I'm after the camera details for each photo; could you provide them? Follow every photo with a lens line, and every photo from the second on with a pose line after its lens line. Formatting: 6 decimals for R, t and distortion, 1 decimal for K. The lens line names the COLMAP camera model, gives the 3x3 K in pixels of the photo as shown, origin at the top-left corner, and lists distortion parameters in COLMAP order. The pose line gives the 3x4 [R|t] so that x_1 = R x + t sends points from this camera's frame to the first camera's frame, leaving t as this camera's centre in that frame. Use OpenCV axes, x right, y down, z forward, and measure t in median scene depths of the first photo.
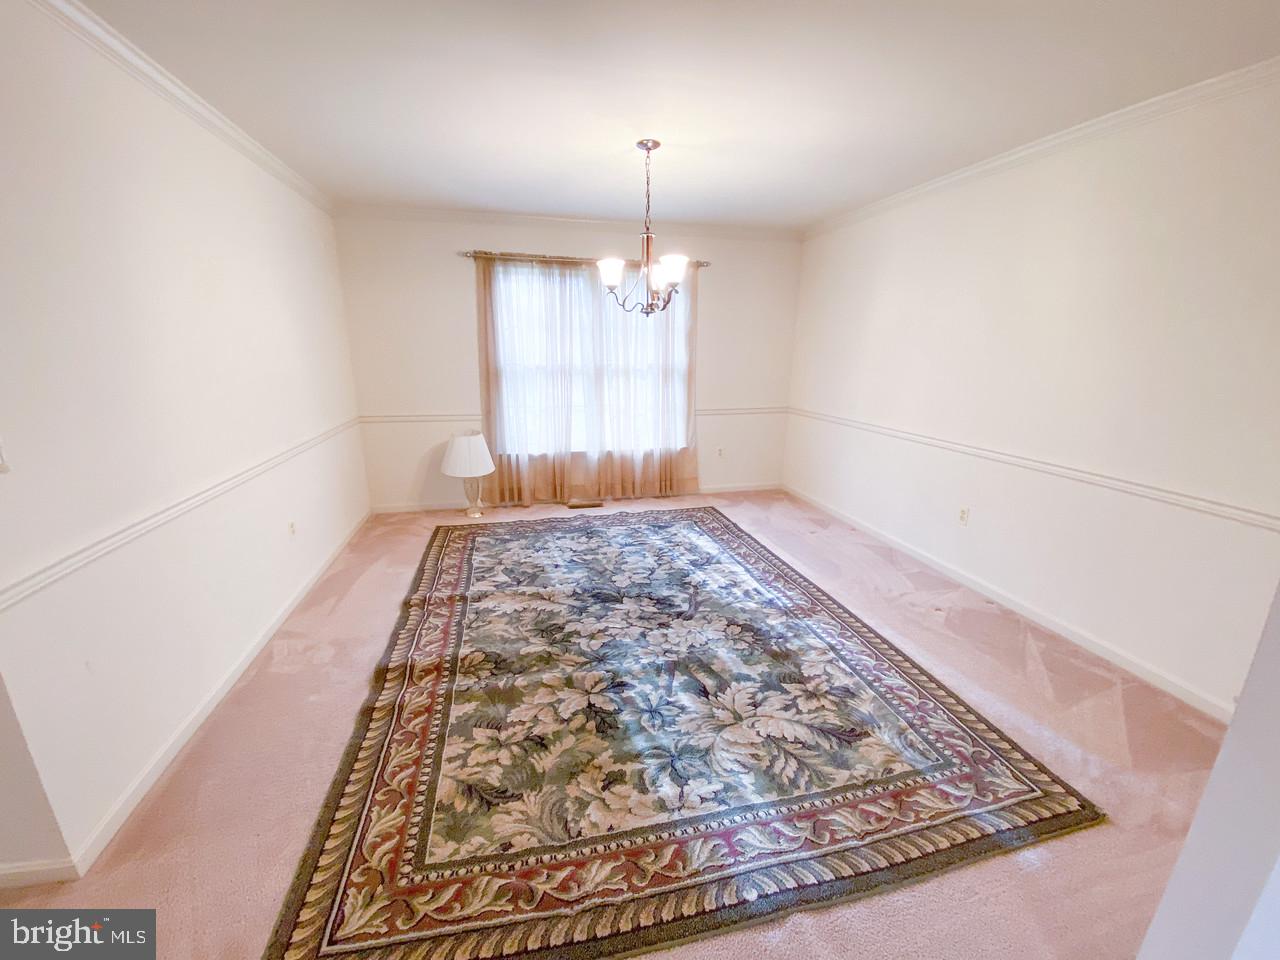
lens RADIAL K [[527.2, 0, 638.5], [0, 527.2, 485.0], [0, 0, 1]] dist [0.026397, -0.004163]
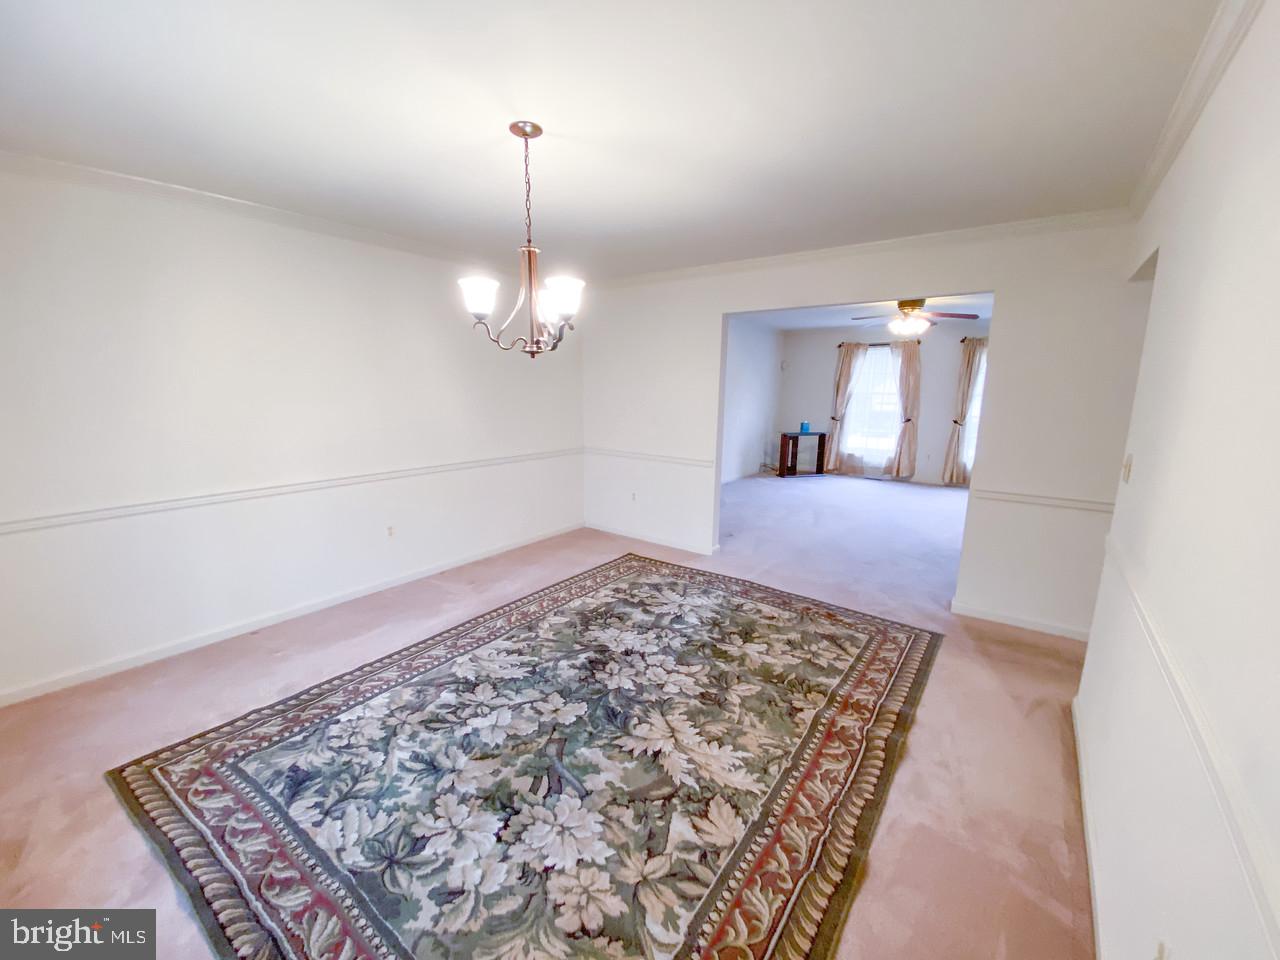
lens RADIAL K [[527.2, 0, 638.0], [0, 527.2, 488.8], [0, 0, 1]] dist [0.026397, -0.004163]
pose [[-0.655642, -0.164078, 0.737029, -0.675593], [0.176656, 0.915682, 0.360998, -0.404031], [-0.734115, 0.366887, -0.571374, 1.433291]]
